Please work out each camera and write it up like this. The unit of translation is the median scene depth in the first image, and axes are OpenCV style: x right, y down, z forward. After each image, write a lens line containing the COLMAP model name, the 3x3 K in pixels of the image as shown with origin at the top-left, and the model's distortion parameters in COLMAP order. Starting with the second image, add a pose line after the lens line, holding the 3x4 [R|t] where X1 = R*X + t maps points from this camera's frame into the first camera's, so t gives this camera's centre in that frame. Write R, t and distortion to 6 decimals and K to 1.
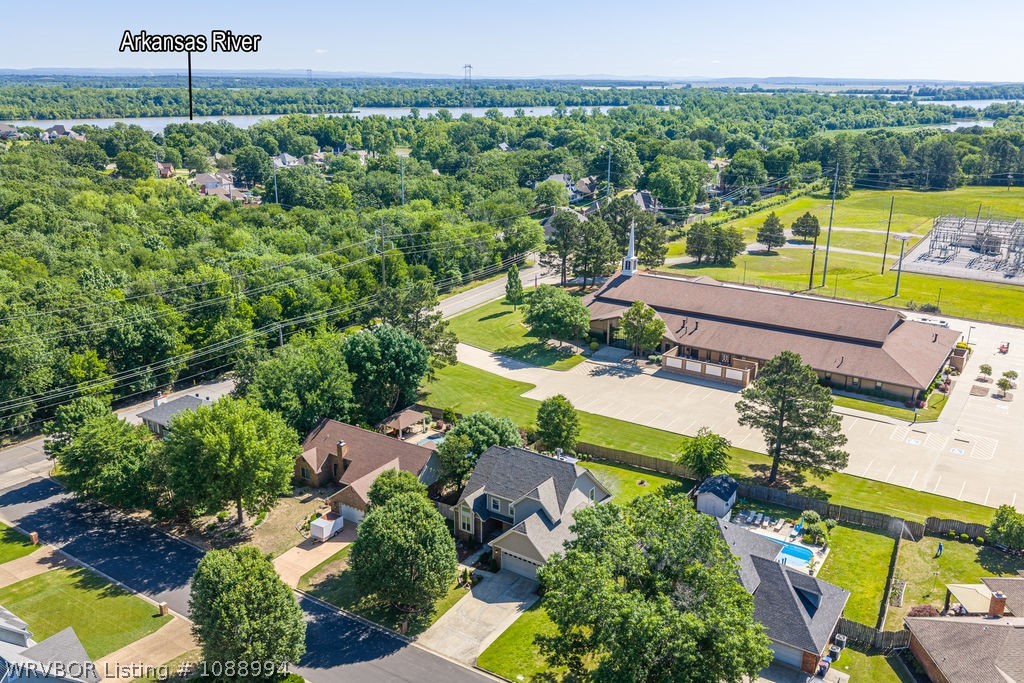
lens RADIAL K [[845.2, 0, 517.1], [0, 845.2, 333.0], [0, 0, 1]] dist [0.026157, -0.050549]
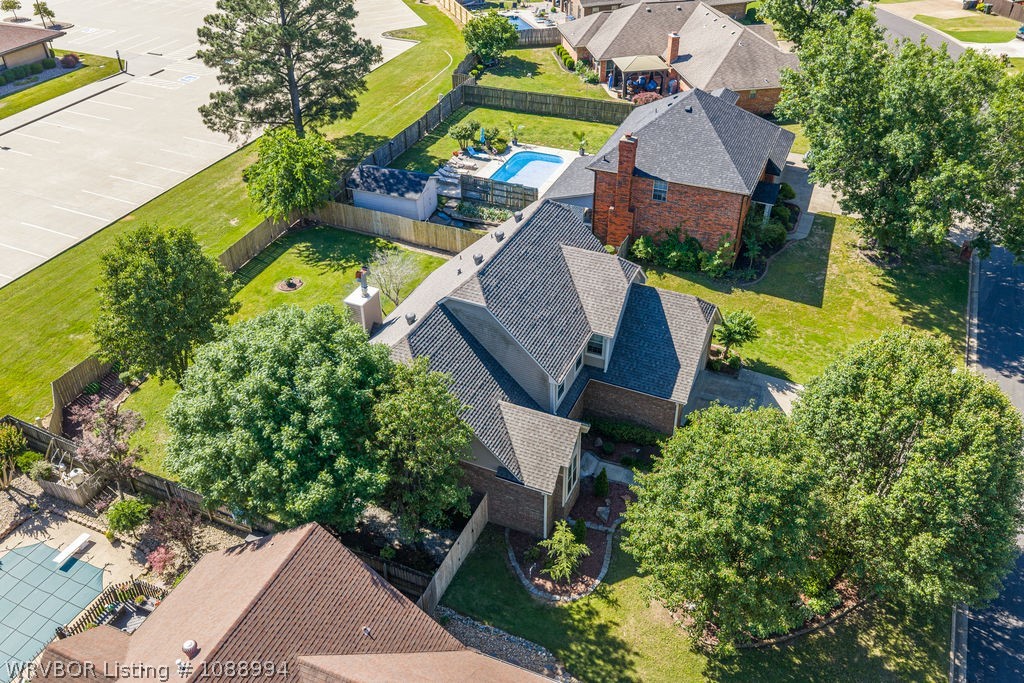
lens RADIAL K [[845.2, 0, 511.7], [0, 845.2, 342.3], [0, 0, 1]] dist [0.026157, -0.050549]
pose [[-0.170521, -0.579220, 0.797137, -0.202154], [0.291709, 0.743047, 0.602318, -0.042418], [-0.941185, 0.335240, 0.042258, 0.592342]]
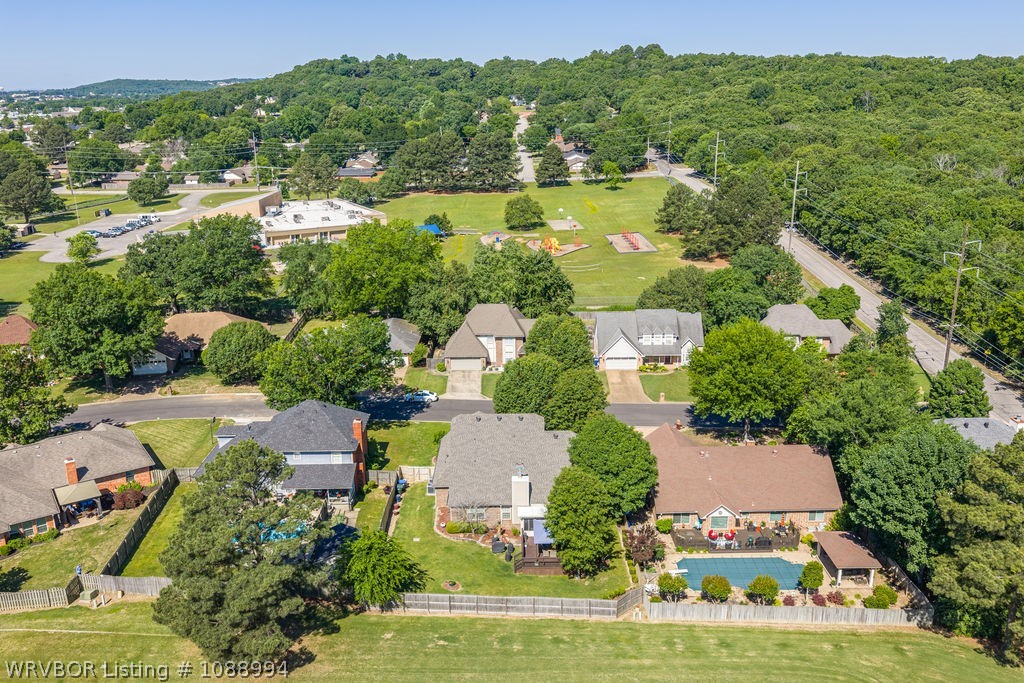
lens RADIAL K [[845.2, 0, 514.5], [0, 845.2, 340.9], [0, 0, 1]] dist [0.026157, -0.050549]
pose [[-0.825639, 0.165338, -0.539429, 0.310465], [-0.157718, 0.850345, 0.502035, -0.246927], [0.541706, 0.499577, -0.676001, 0.961171]]
